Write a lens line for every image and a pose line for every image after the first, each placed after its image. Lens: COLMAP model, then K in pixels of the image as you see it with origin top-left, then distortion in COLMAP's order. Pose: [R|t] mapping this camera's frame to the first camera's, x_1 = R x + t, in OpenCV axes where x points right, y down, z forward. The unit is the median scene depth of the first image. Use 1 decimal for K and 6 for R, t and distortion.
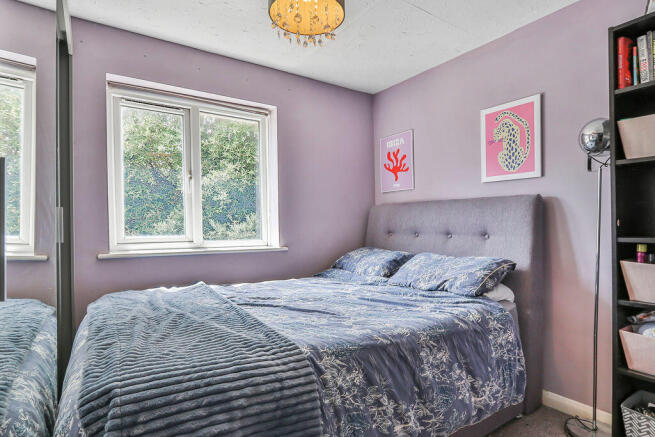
lens RADIAL K [[392.4, 0, 327.5], [0, 392.4, 218.5], [0, 0, 1]] dist [-0.043698, -0.000503]
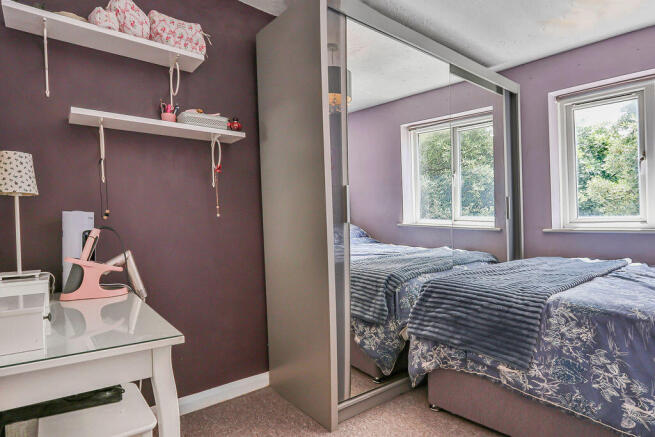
lens RADIAL K [[345.2, 0, 319.7], [0, 345.2, 221.2], [0, 0, 1]] dist [-0.001000, 0.000204]
pose [[0.071378, 0.004072, -0.997441, 0.958198], [0.017089, 0.999840, 0.005304, 0.076562], [0.997303, -0.017424, 0.071297, 0.201618]]
